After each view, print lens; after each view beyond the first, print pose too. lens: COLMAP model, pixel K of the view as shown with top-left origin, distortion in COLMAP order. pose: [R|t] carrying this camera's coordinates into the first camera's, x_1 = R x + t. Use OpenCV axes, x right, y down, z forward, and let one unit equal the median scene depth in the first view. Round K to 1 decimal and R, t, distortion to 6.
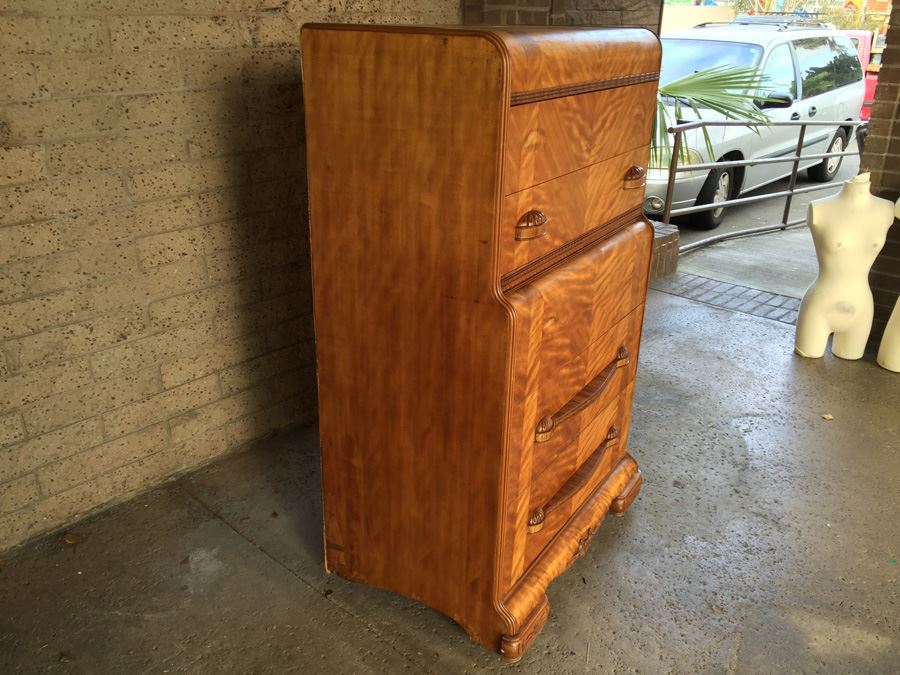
lens RADIAL K [[771.2, 0, 452.1], [0, 771.2, 334.1], [0, 0, 1]] dist [0.088866, -0.127767]
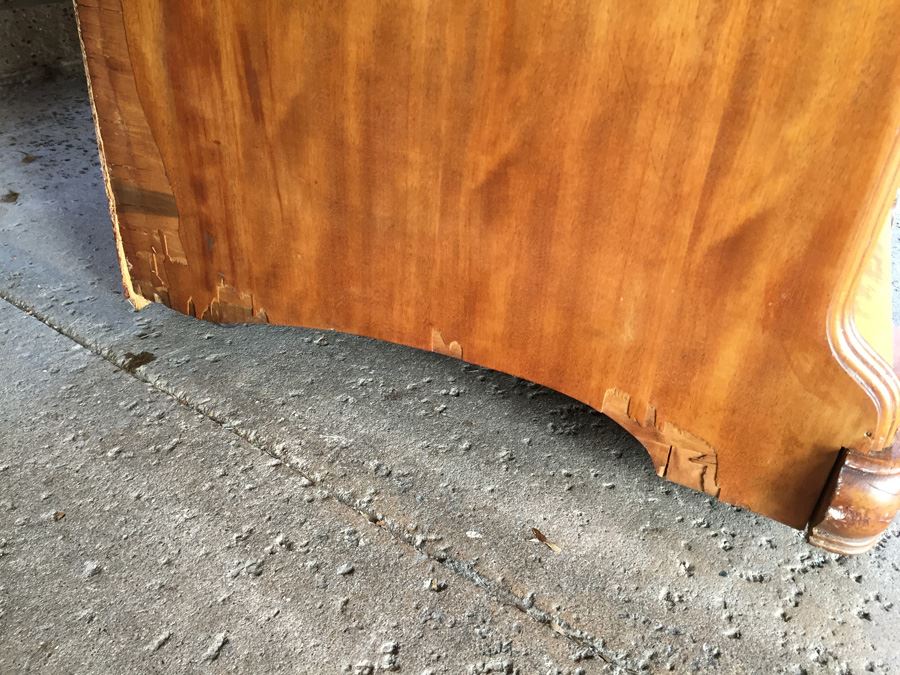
lens RADIAL K [[771.2, 0, 445.2], [0, 771.2, 337.7], [0, 0, 1]] dist [0.088866, -0.127767]
pose [[0.993776, -0.027051, 0.108060, -0.074956], [0.006877, 0.983115, 0.182858, 0.282080], [-0.111182, -0.180977, 0.977183, 0.722009]]
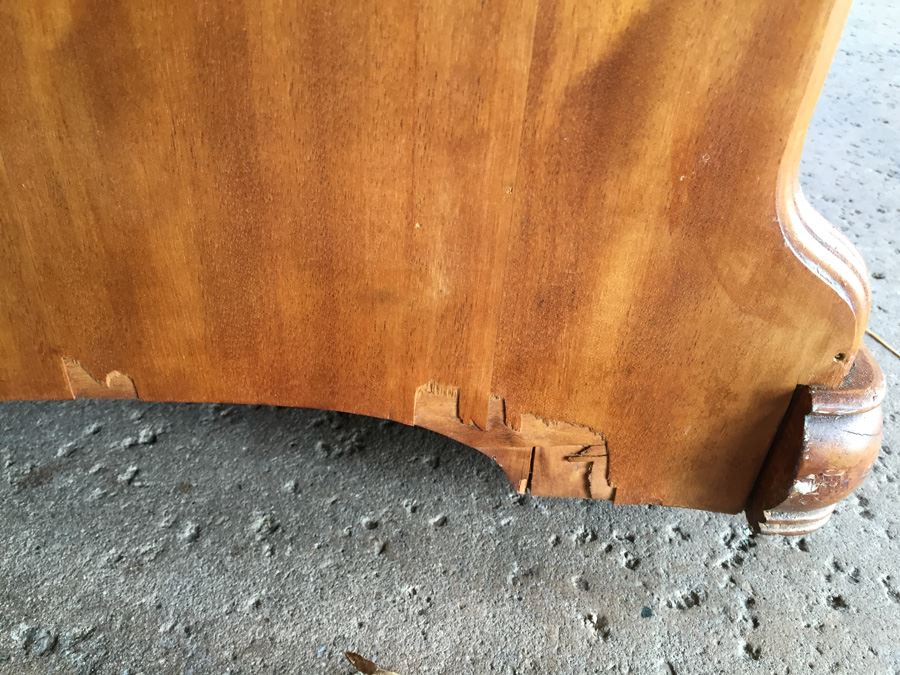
lens RADIAL K [[771.2, 0, 441.0], [0, 771.2, 333.1], [0, 0, 1]] dist [0.088866, -0.127767]
pose [[0.853777, -0.283403, 0.436747, -0.051740], [0.163044, 0.942211, 0.292668, 0.294505], [-0.494450, -0.178664, 0.850646, 0.836866]]
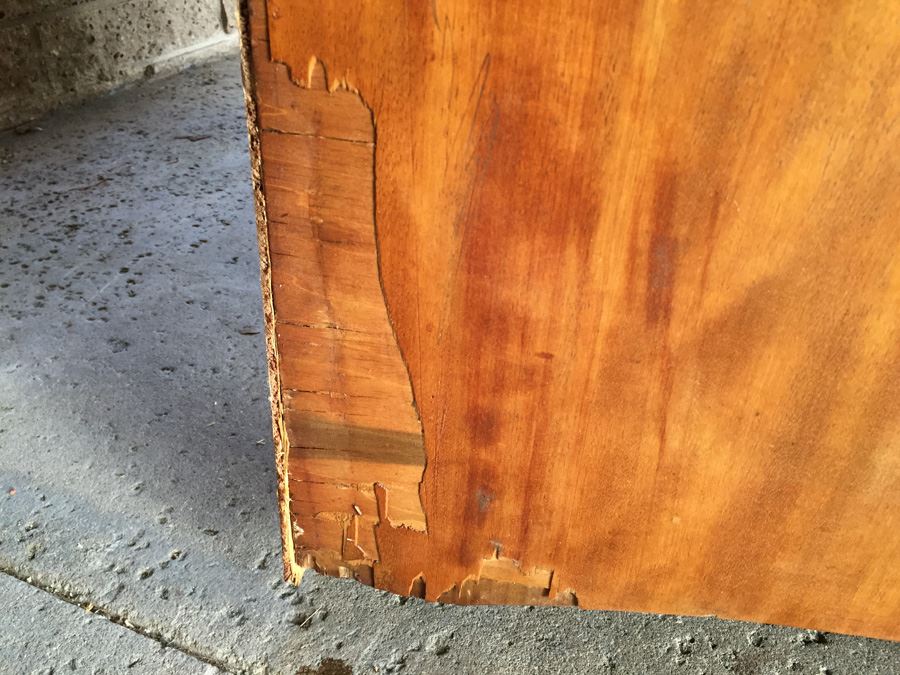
lens RADIAL K [[771.2, 0, 446.0], [0, 771.2, 336.0], [0, 0, 1]] dist [0.088866, -0.127767]
pose [[0.942726, -0.157990, 0.293780, -0.184368], [0.099477, 0.973803, 0.204478, 0.228076], [-0.318389, -0.163543, 0.933746, 0.876558]]
